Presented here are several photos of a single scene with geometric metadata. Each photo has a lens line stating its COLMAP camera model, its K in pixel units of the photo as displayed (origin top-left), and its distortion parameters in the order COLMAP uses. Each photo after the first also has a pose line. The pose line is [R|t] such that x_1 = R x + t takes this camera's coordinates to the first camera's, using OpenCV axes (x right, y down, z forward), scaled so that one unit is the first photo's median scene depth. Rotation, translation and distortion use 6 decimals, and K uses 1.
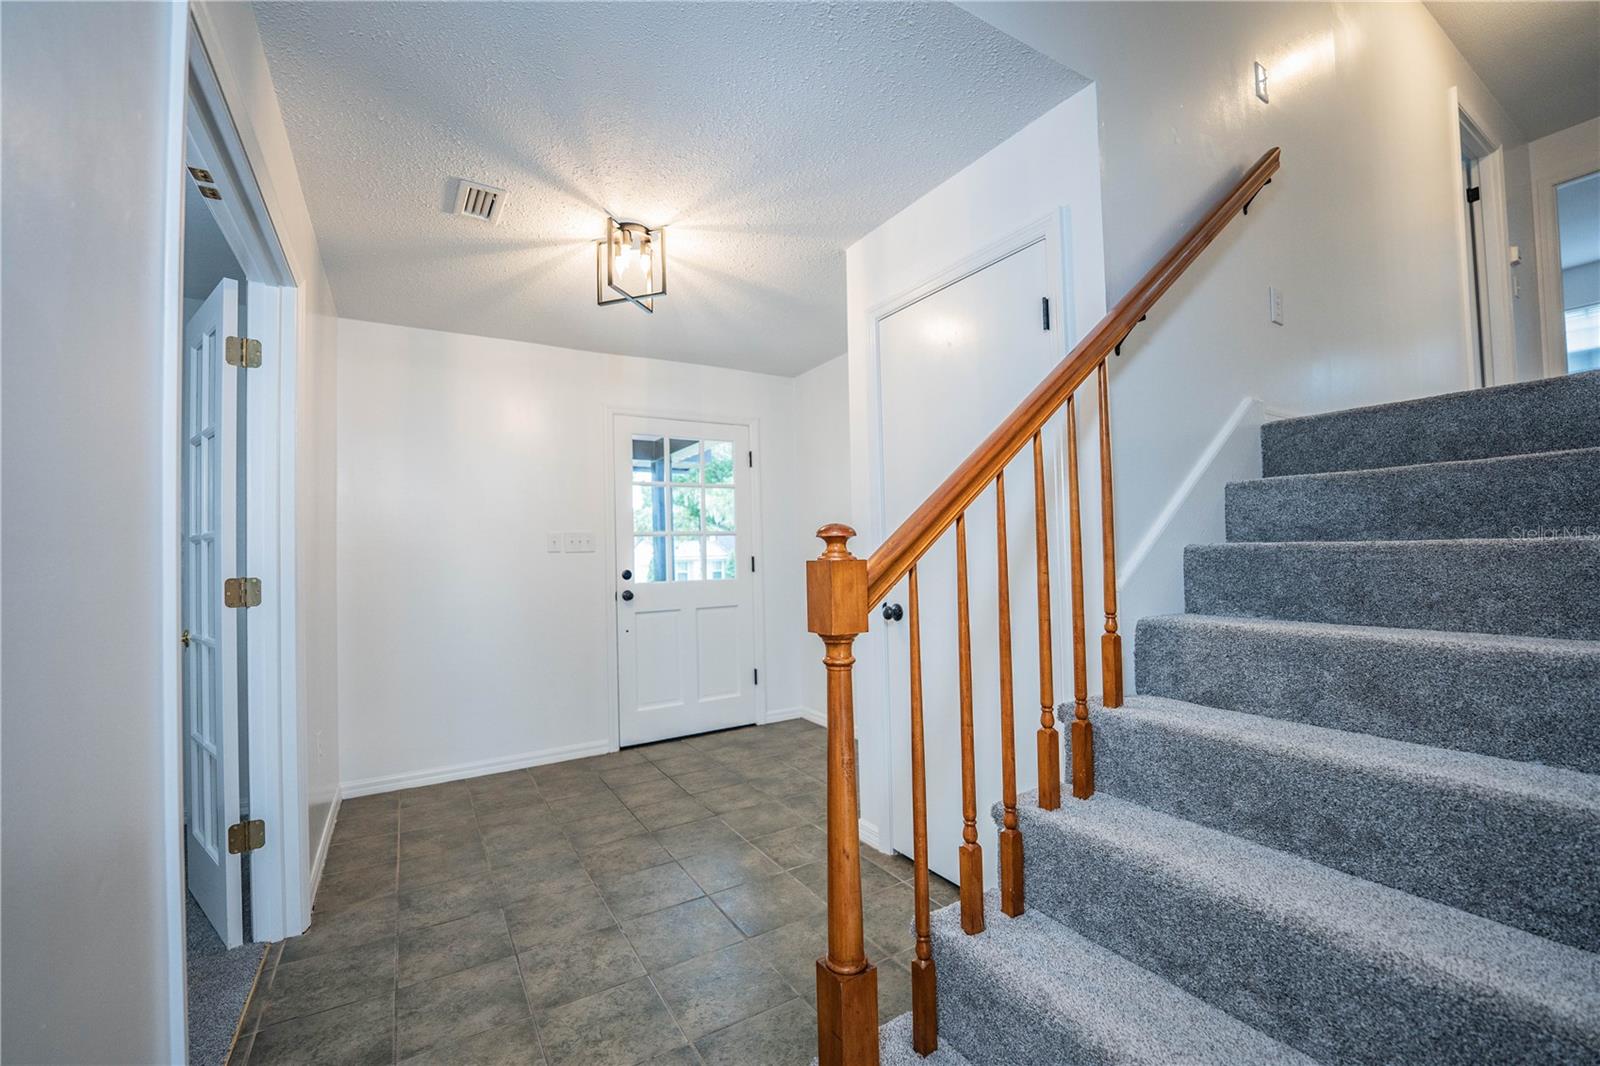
lens RADIAL K [[651.4, 0, 800.6], [0, 651.4, 535.5], [0, 0, 1]] dist [-0.029886, 0.003818]
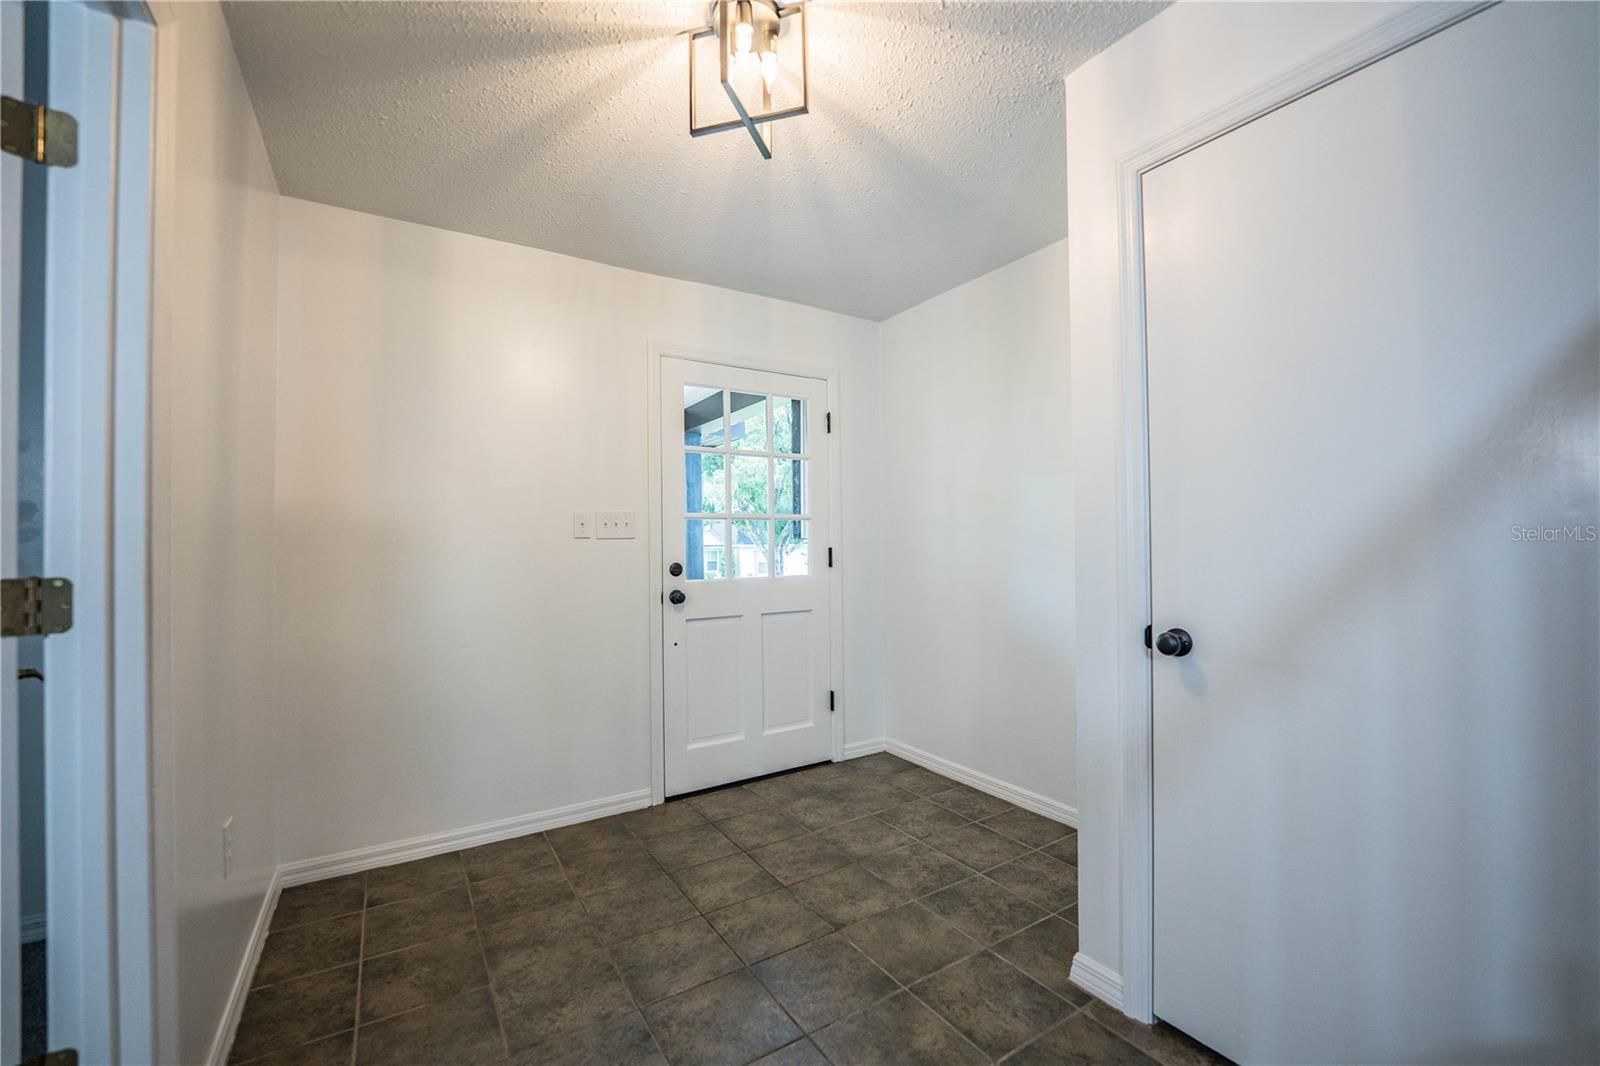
lens RADIAL K [[651.4, 0, 800.6], [0, 651.4, 535.5], [0, 0, 1]] dist [-0.029886, 0.003818]
pose [[0.999775, 0.013994, 0.015965, -0.164347], [-0.014209, 0.999808, 0.013471, 0.010484], [-0.015773, -0.013695, 0.999782, 0.296174]]
